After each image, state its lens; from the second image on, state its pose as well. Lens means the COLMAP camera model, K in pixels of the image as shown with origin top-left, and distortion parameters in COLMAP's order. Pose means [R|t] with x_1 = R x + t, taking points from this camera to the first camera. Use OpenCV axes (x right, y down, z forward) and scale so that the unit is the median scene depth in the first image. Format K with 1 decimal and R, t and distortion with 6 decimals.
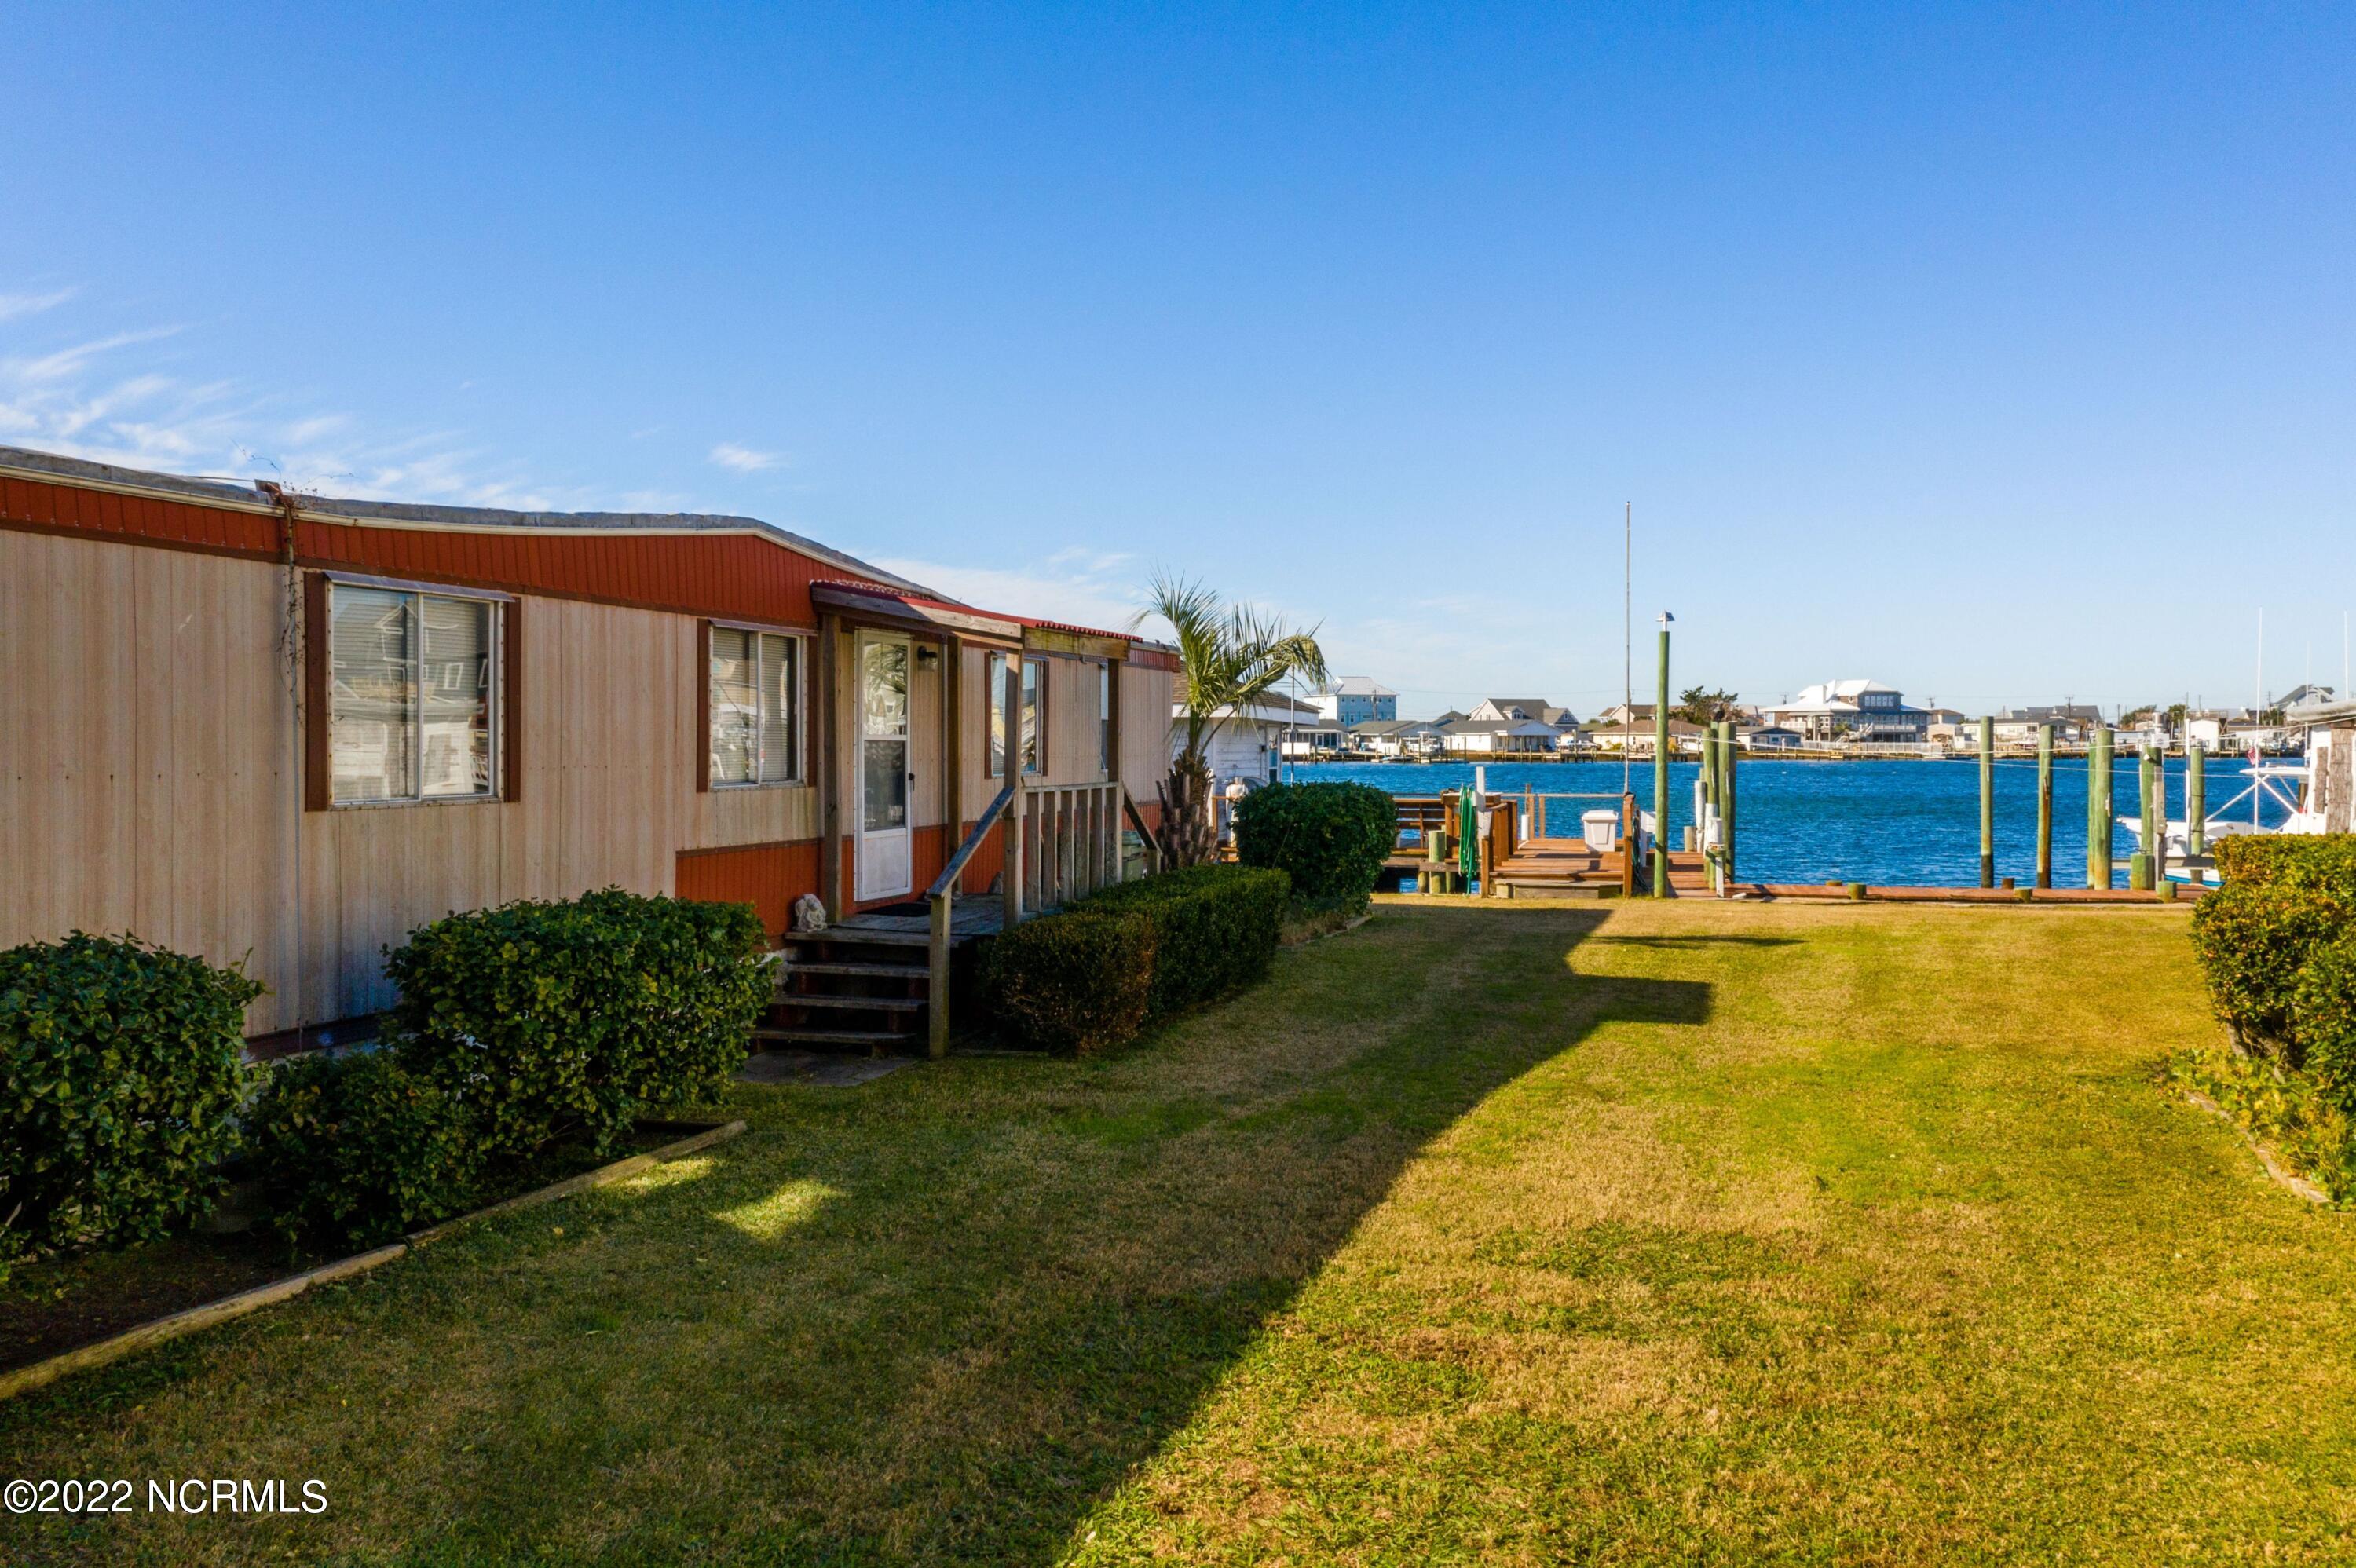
lens RADIAL K [[1873.5, 0, 1184.1], [0, 1873.5, 792.9], [0, 0, 1]] dist [0.000308, 0.003890]
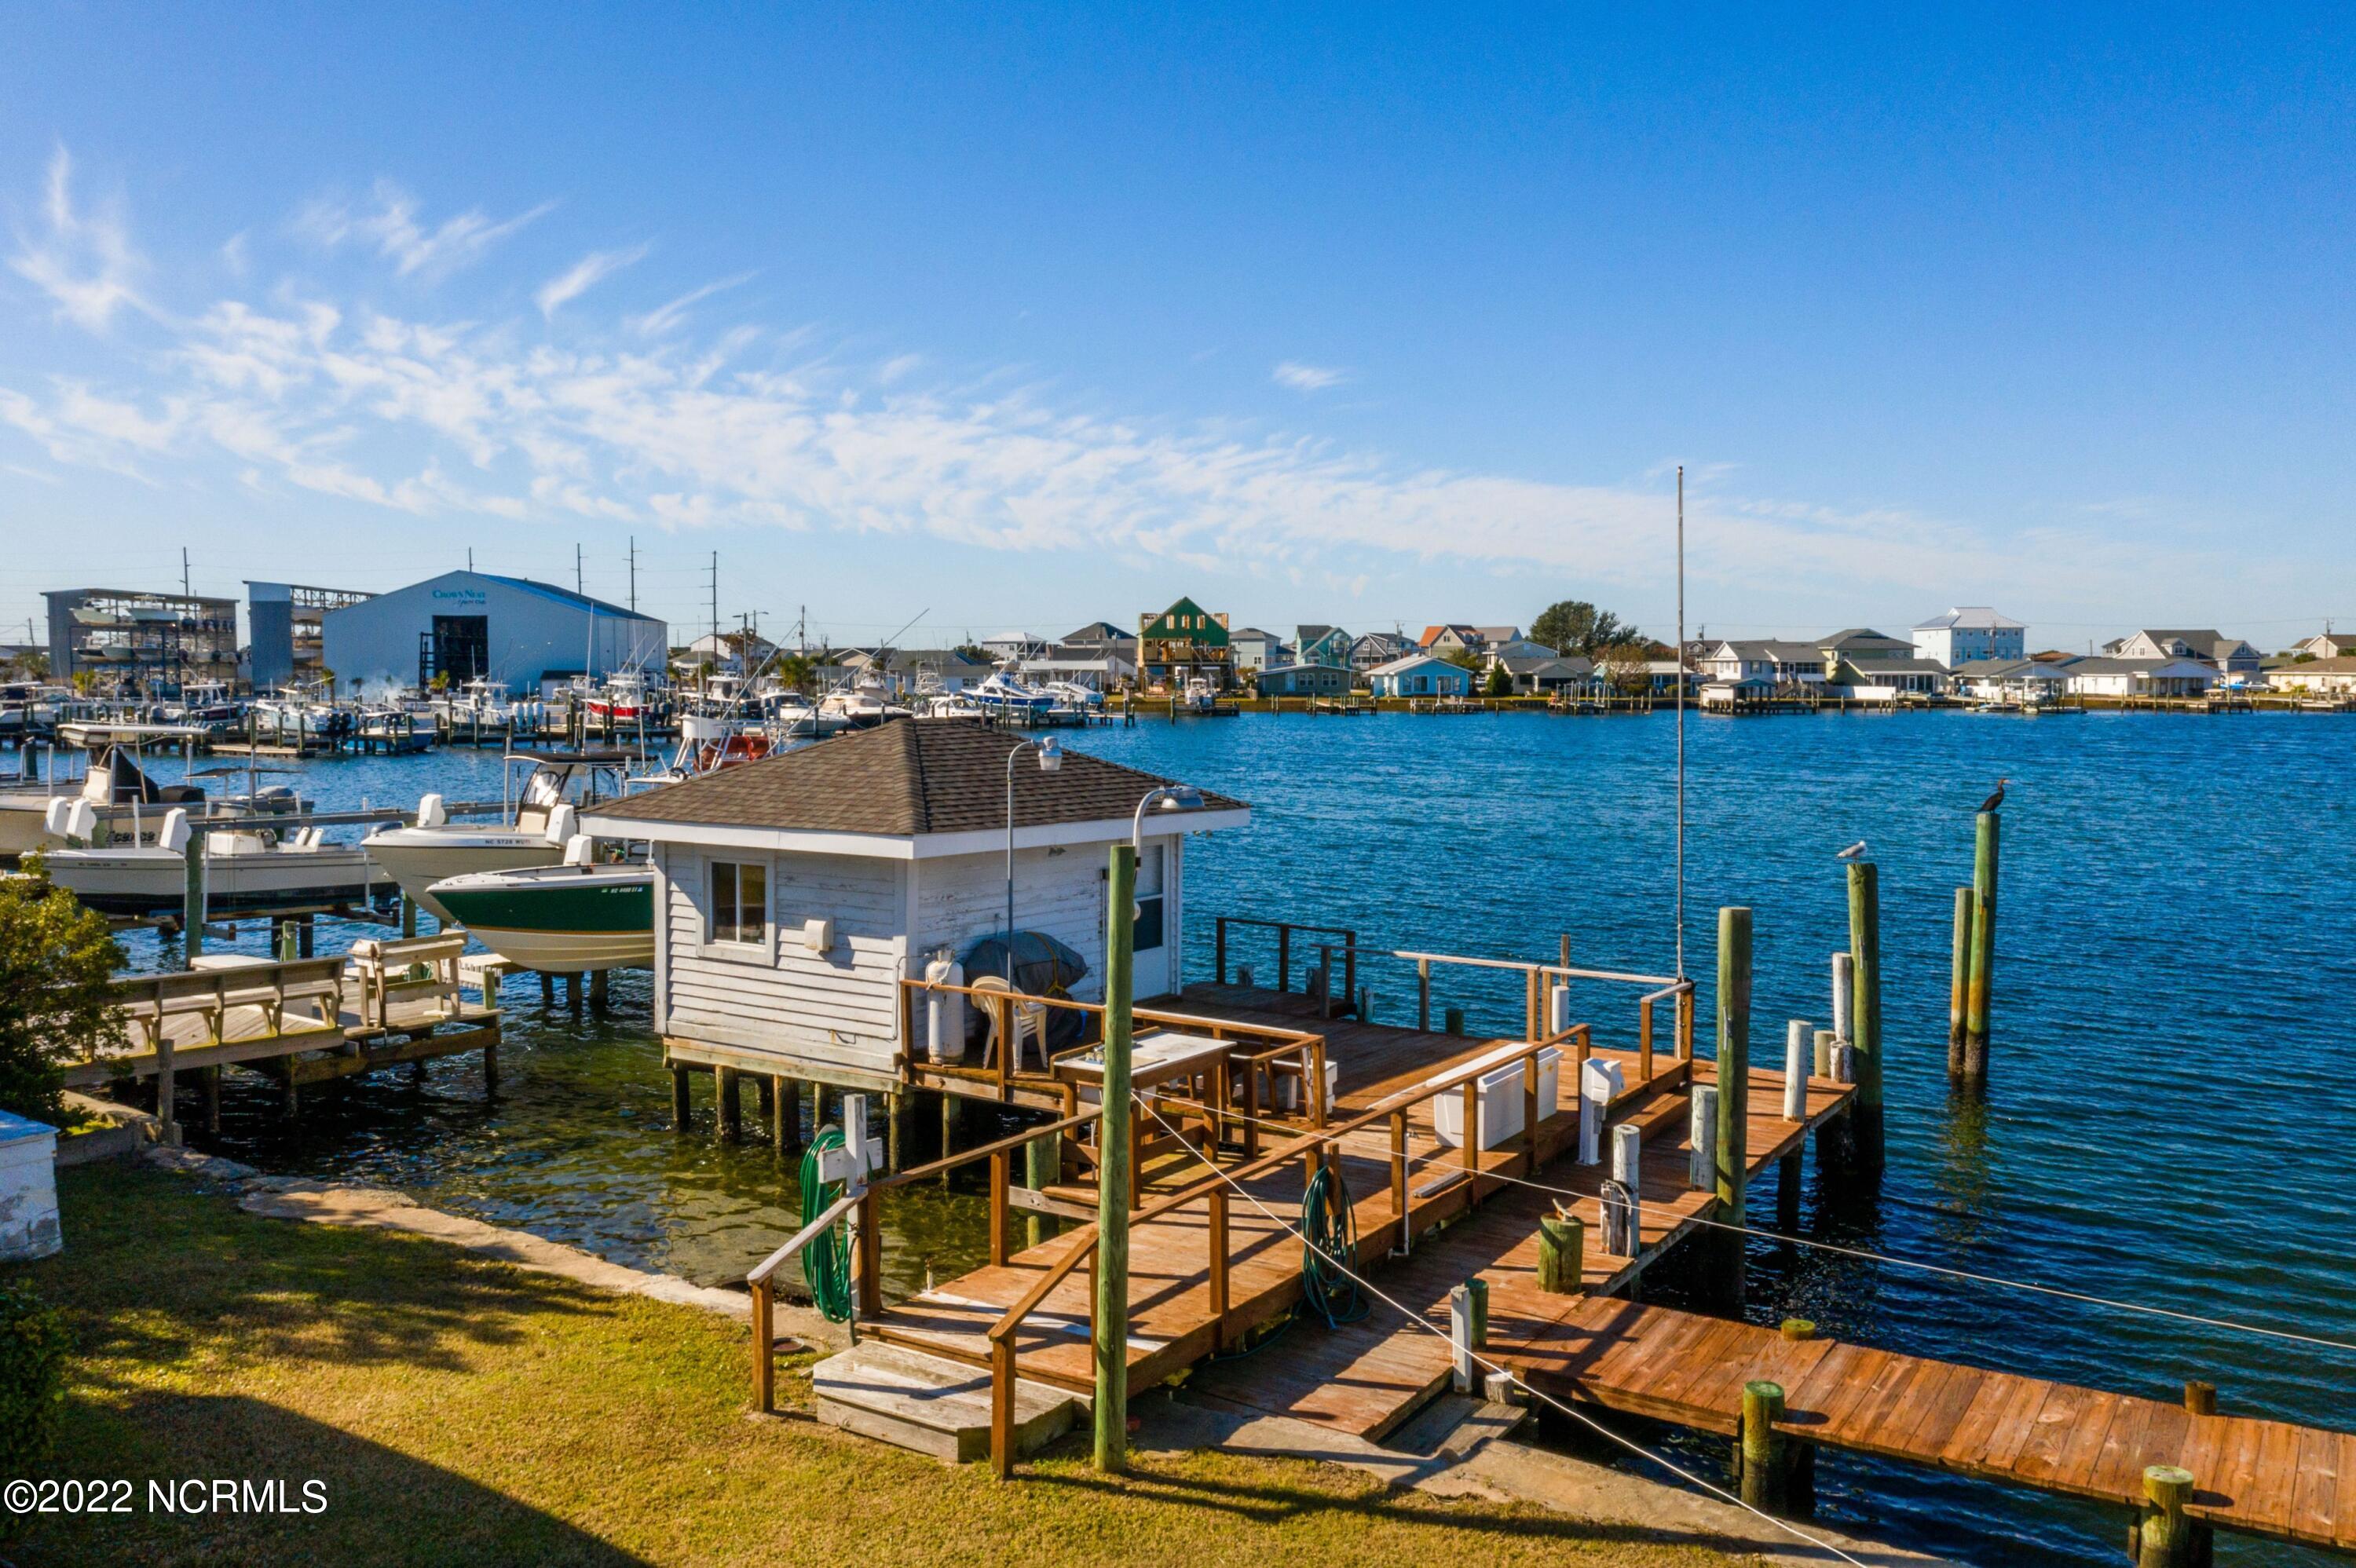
lens RADIAL K [[1855.7, 0, 1180.6], [0, 1855.7, 786.5], [0, 0, 1]] dist [-0.001845, 0.007299]
pose [[0.943952, 0.019576, -0.329502, 0.033378], [-0.007355, 0.999239, 0.038296, -0.009511], [0.330001, -0.033726, 0.943378, 0.050059]]
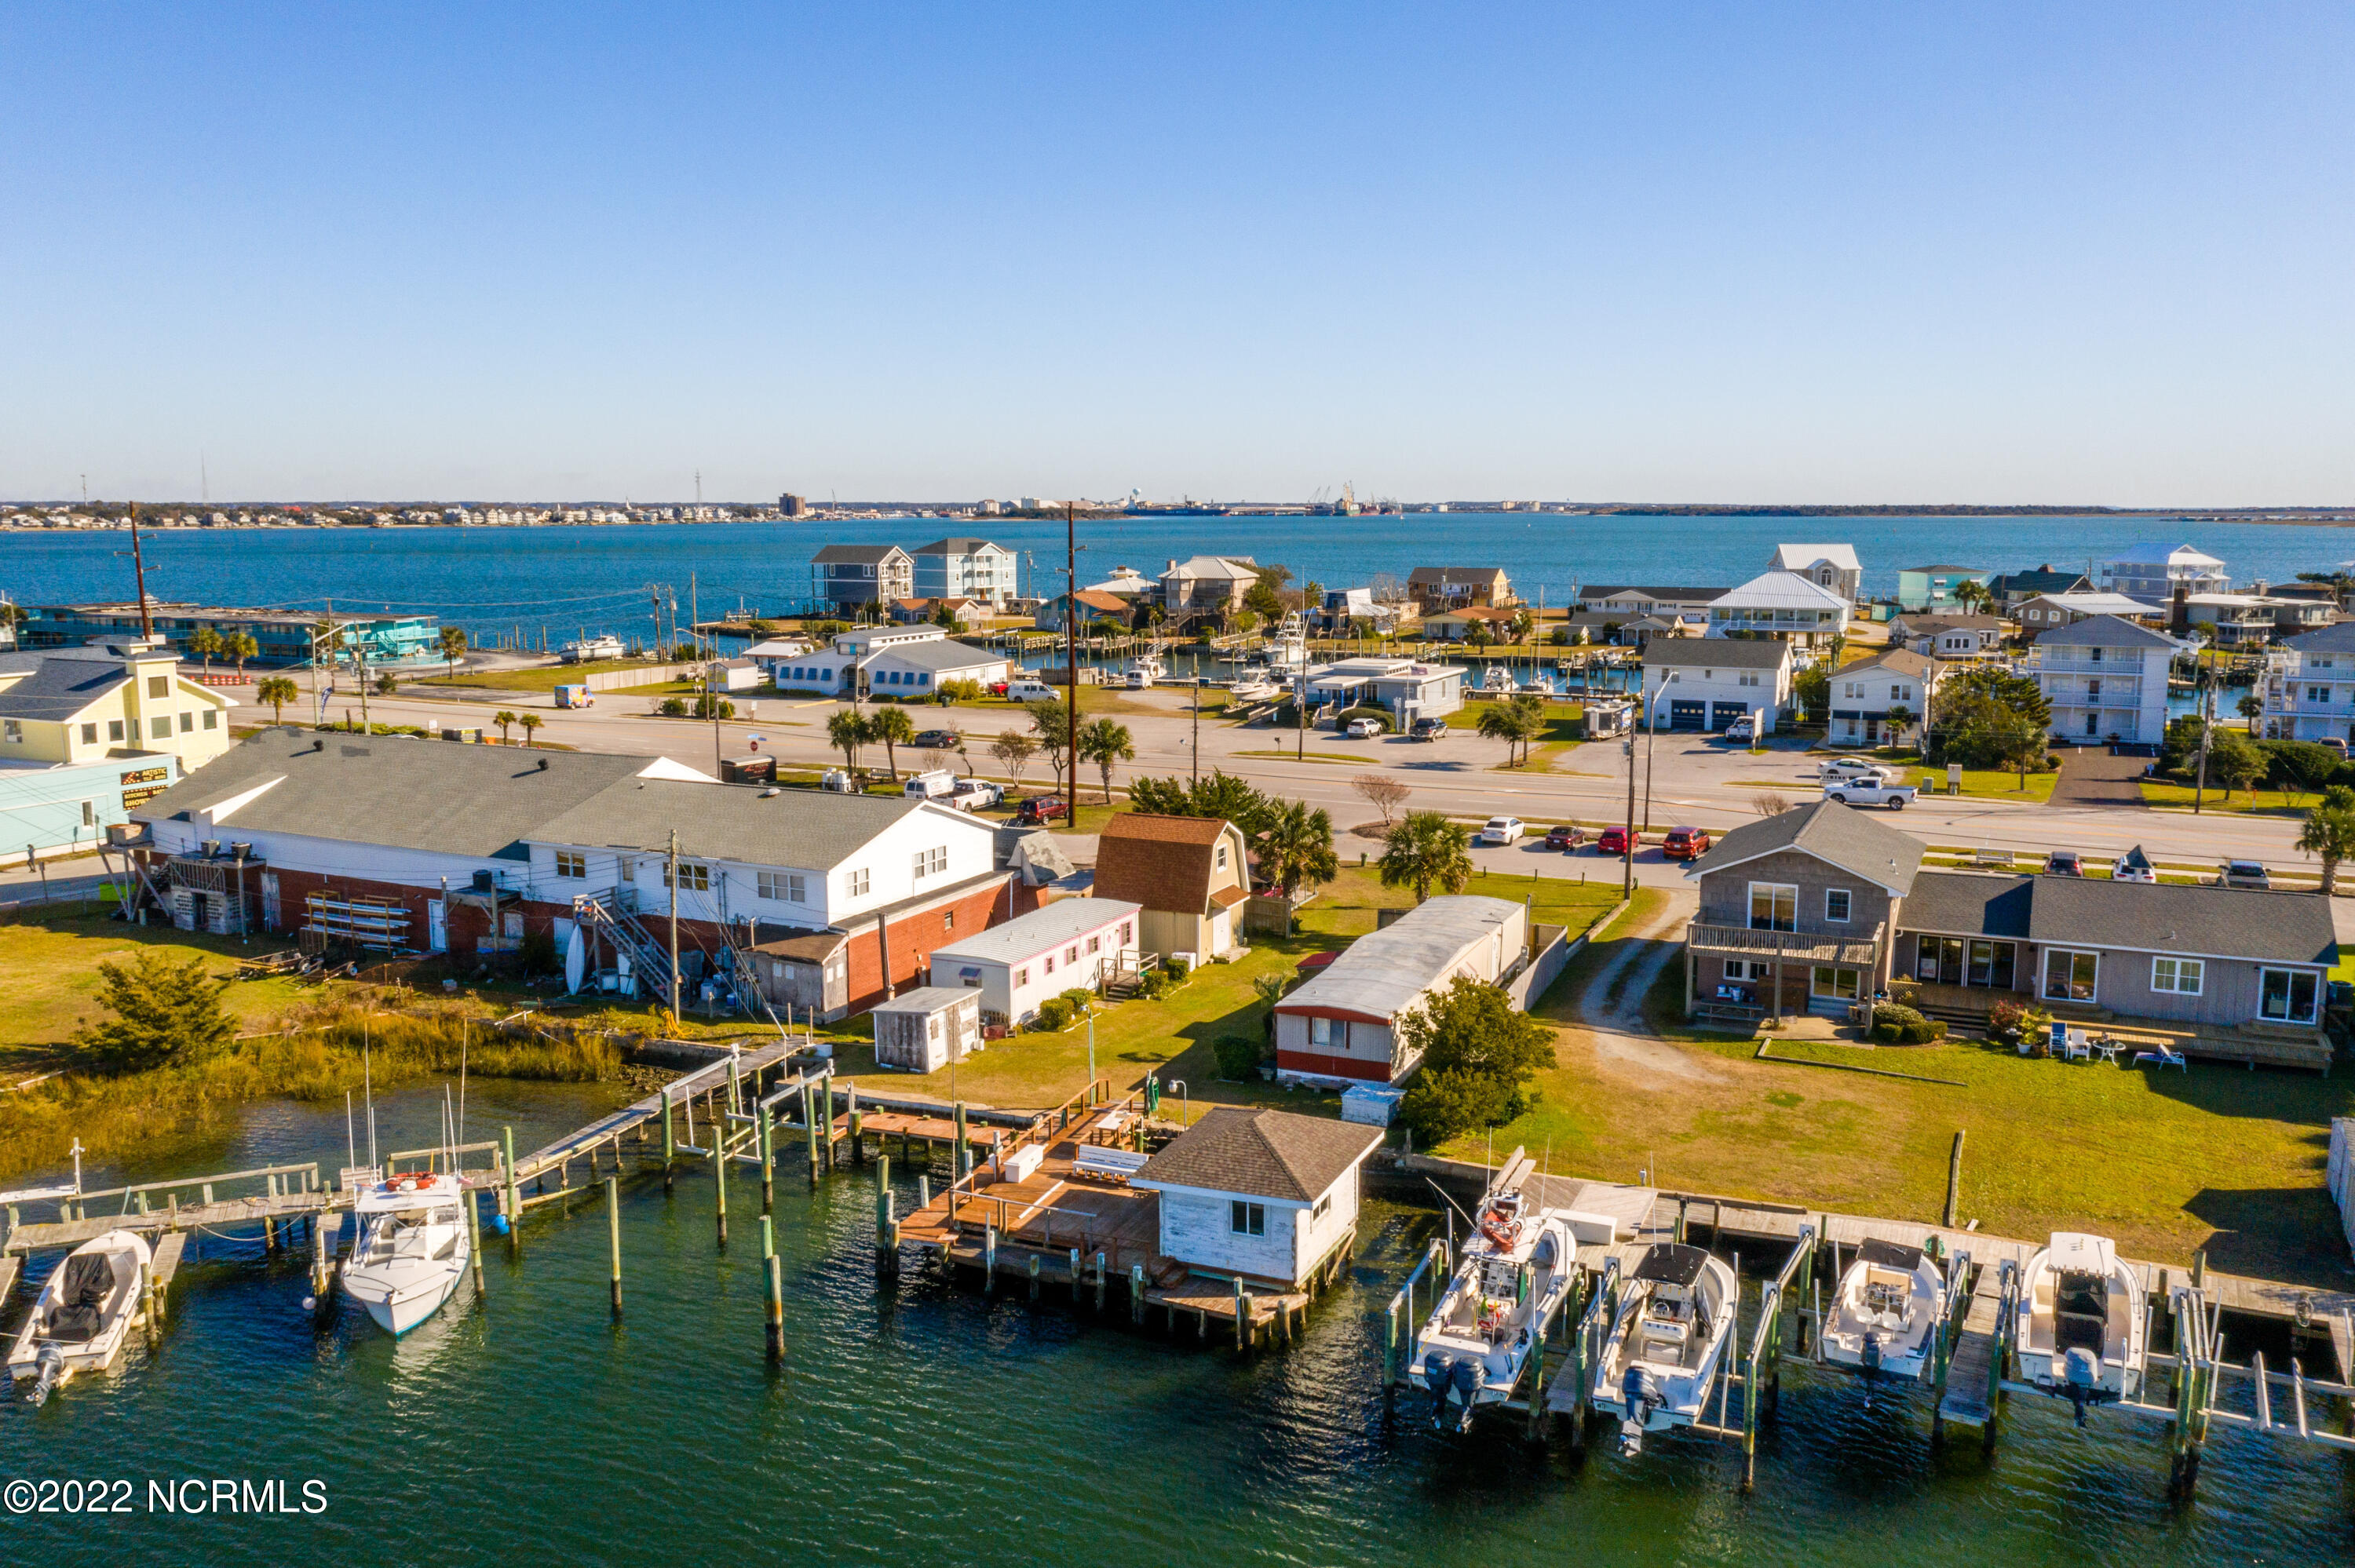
lens RADIAL K [[1870.7, 0, 1177.5], [0, 1870.7, 784.0], [0, 0, 1]] dist [-0.004023, -0.001286]
pose [[-0.992373, -0.014443, 0.122423, -0.016087], [0.006799, 0.985188, 0.171343, -0.071290], [-0.123084, 0.170869, -0.977576, 0.292611]]
